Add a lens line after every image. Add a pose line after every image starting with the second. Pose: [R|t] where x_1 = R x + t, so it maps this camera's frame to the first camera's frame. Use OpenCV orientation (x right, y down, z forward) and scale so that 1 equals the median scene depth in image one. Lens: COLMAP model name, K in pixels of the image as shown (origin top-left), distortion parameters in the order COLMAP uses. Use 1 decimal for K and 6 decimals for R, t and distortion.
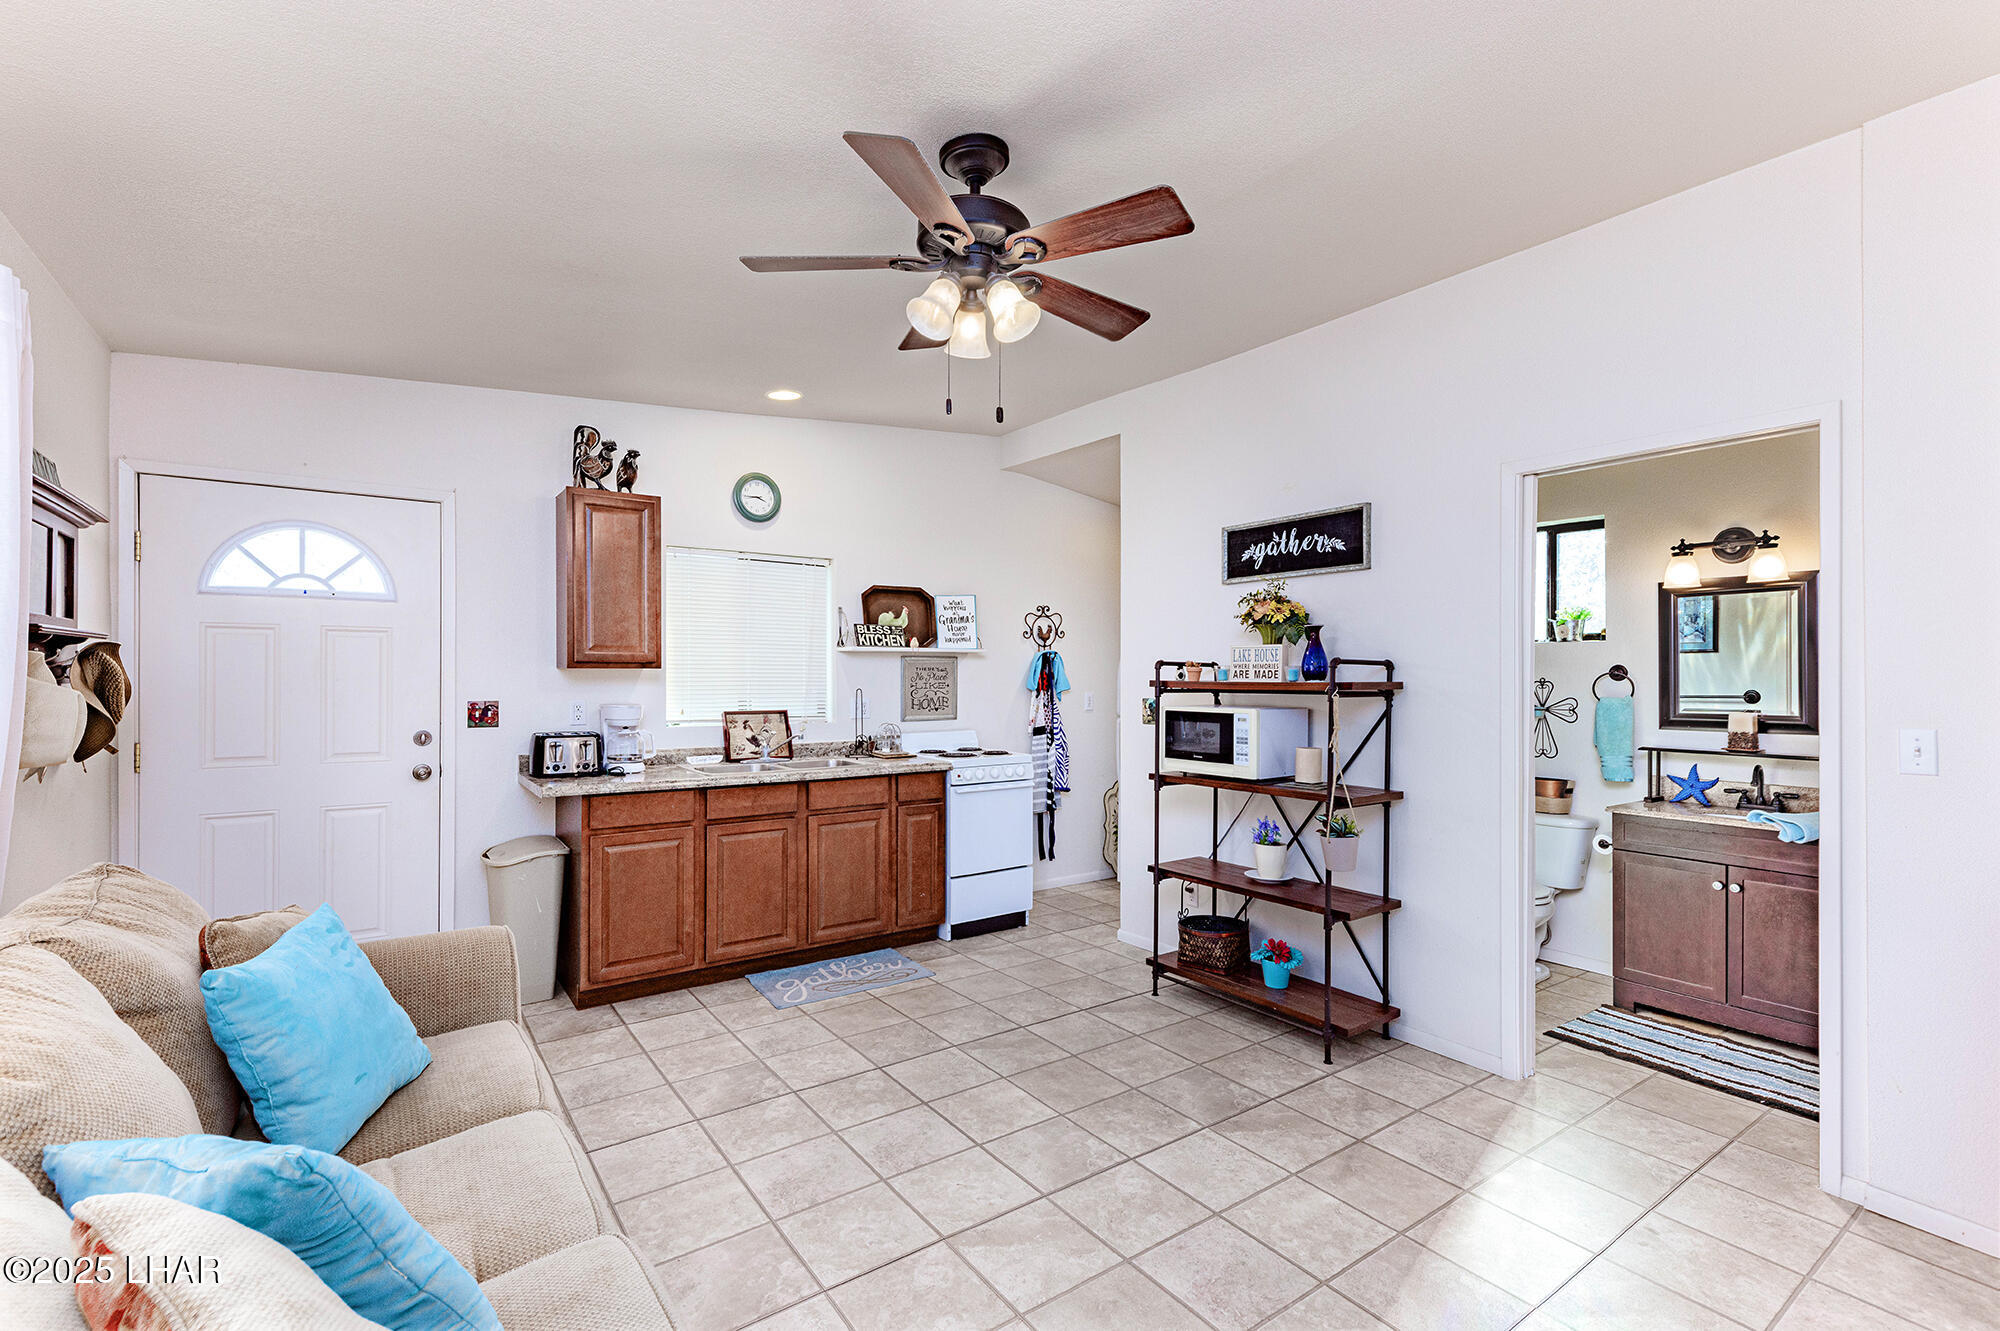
lens RADIAL K [[901.7, 0, 1003.6], [0, 901.7, 668.0], [0, 0, 1]] dist [0.020944, 0.000149]
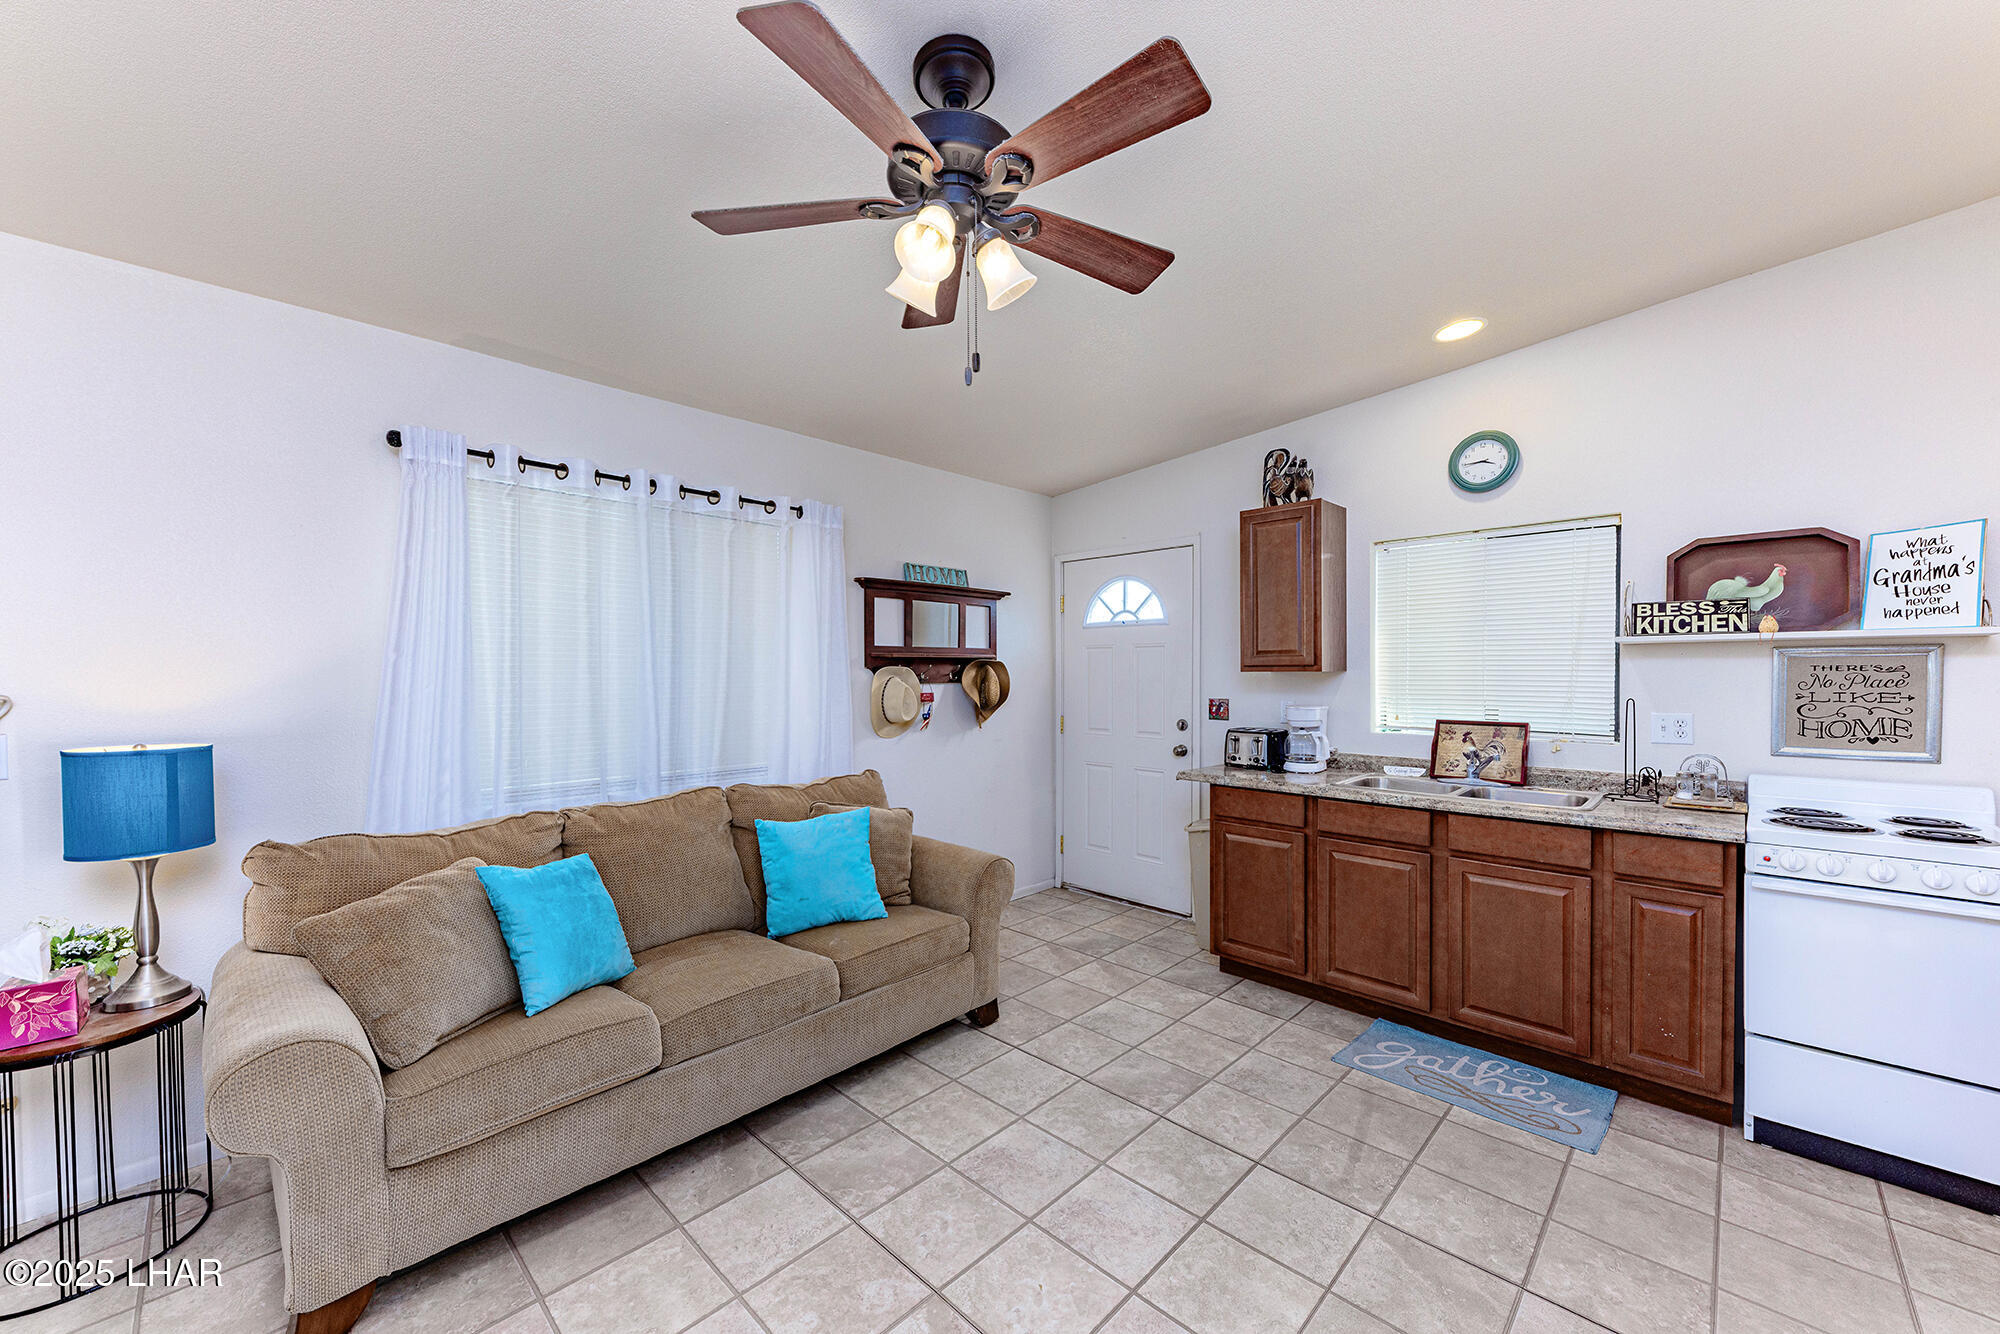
lens RADIAL K [[758.4, 0, 1000.9], [0, 758.4, 679.8], [0, 0, 1]] dist [-0.002051, -0.000474]
pose [[0.165926, 0.002903, -0.986134, 0.354590], [0.004887, 0.999981, 0.003767, 0.004951], [0.986126, -0.005445, 0.165908, 0.480481]]
